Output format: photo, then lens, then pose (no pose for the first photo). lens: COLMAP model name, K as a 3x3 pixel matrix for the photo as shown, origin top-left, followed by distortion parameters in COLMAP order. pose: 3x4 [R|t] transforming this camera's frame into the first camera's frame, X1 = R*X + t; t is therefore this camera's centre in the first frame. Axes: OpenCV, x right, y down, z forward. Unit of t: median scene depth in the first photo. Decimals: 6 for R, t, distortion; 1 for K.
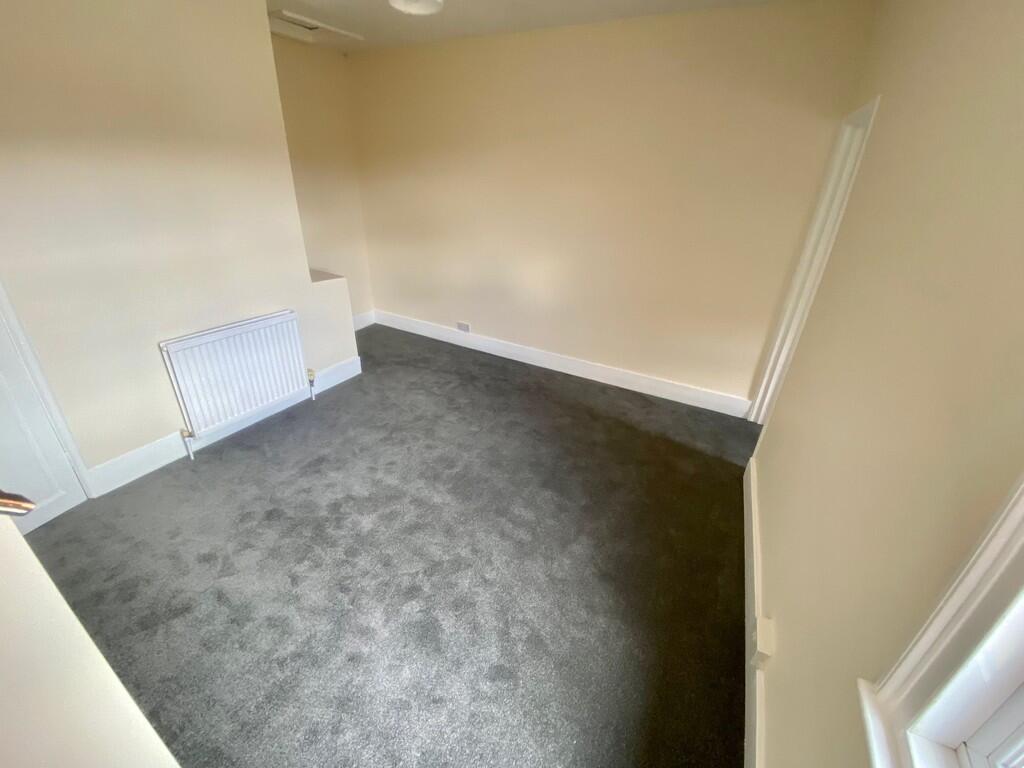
lens RADIAL K [[418.1, 0, 513.4], [0, 418.1, 381.9], [0, 0, 1]] dist [0.000172, -0.000386]
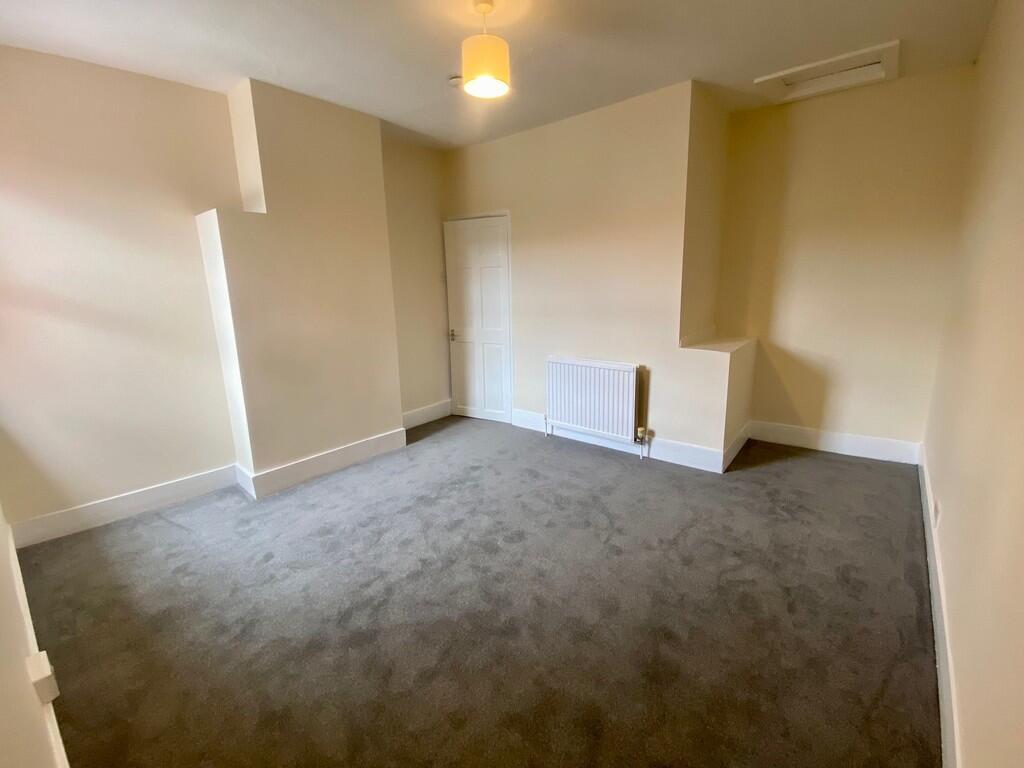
lens RADIAL K [[415.6, 0, 512.0], [0, 415.6, 360.6], [0, 0, 1]] dist [0.000860, -0.000003]
pose [[-0.182180, 0.151002, -0.971601, 0.631073], [-0.405764, 0.888530, 0.214174, -0.315569], [0.895637, 0.433259, -0.100601, 0.931841]]
